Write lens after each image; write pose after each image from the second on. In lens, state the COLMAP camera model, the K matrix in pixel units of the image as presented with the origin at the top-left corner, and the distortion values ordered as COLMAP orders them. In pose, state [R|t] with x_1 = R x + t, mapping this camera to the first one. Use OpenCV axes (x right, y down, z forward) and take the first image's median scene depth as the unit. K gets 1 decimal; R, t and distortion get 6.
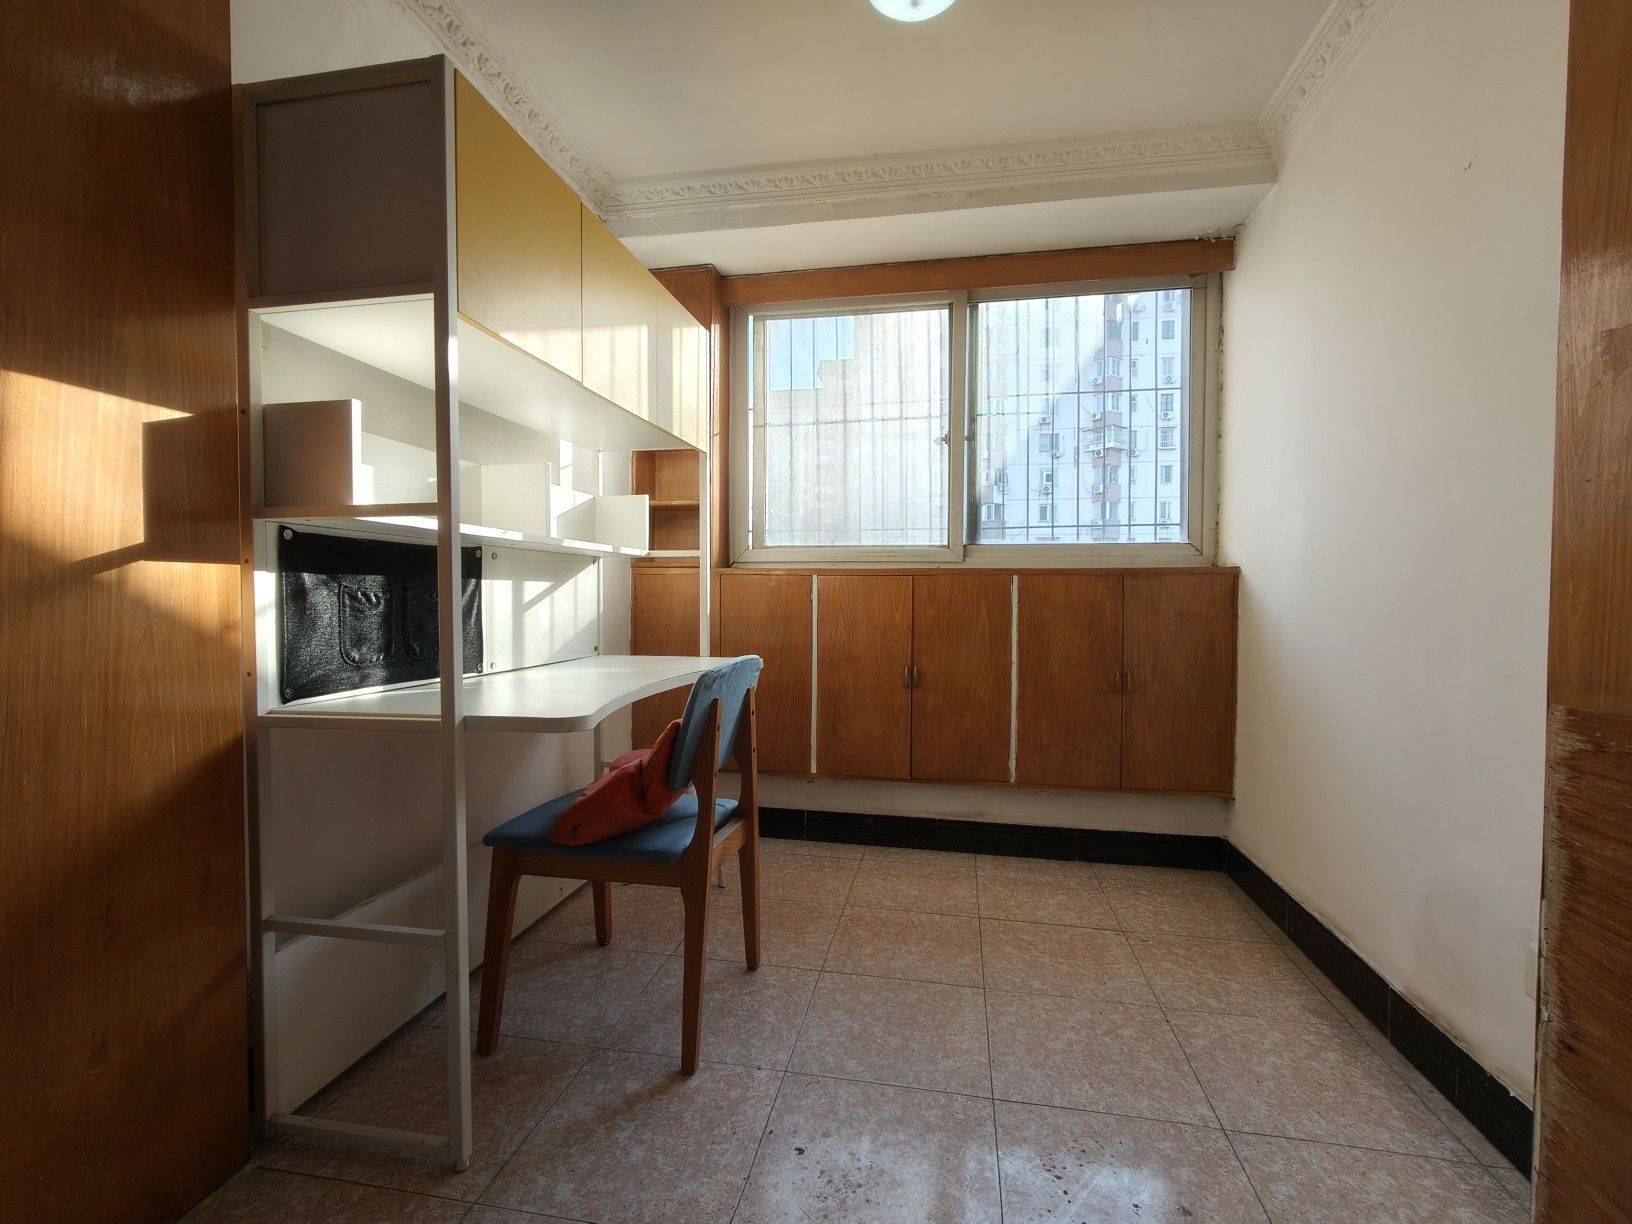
lens RADIAL K [[741.8, 0, 818.7], [0, 741.8, 613.7], [0, 0, 1]] dist [0.005652, 0.000804]
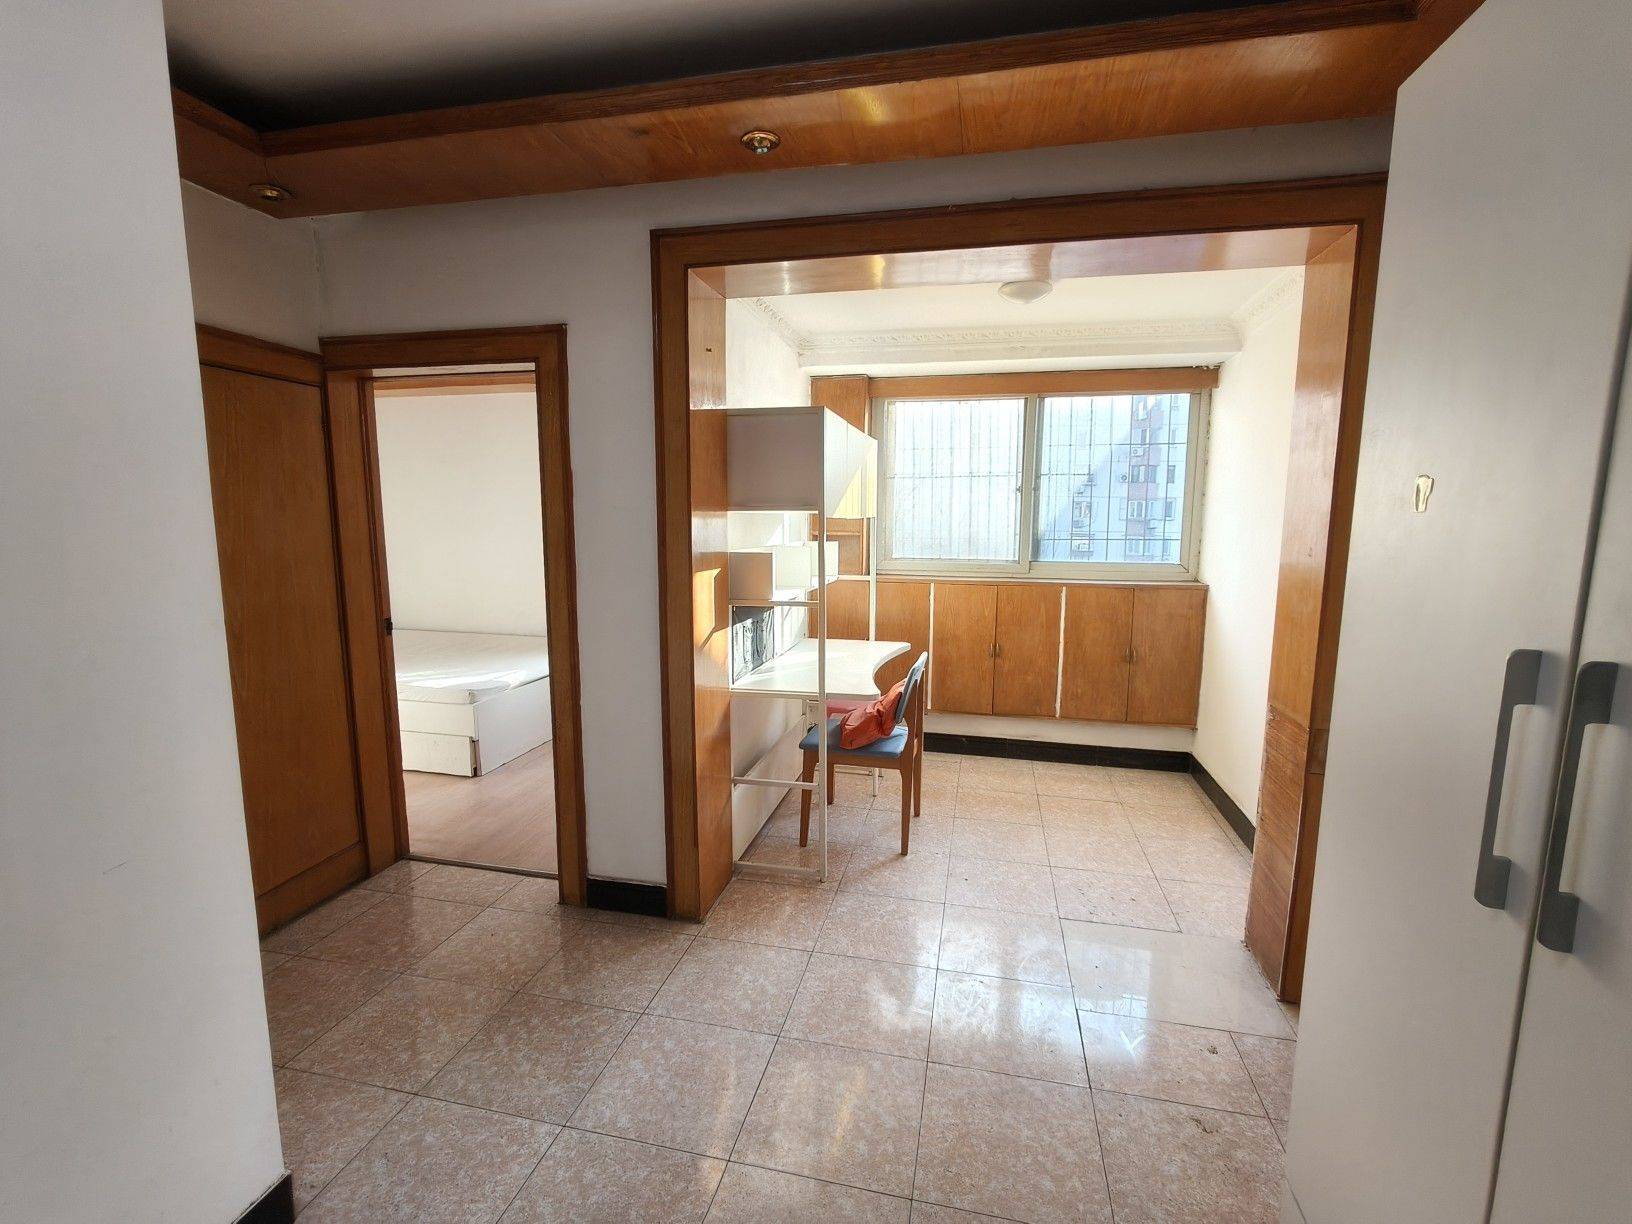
lens RADIAL K [[741.8, 0, 815.7], [0, 741.8, 611.3], [0, 0, 1]] dist [0.005652, 0.000804]
pose [[0.999074, 0.007245, -0.042400, -0.191750], [-0.002797, 0.994569, 0.104041, -0.162491], [0.042924, -0.103826, 0.993669, -0.582795]]
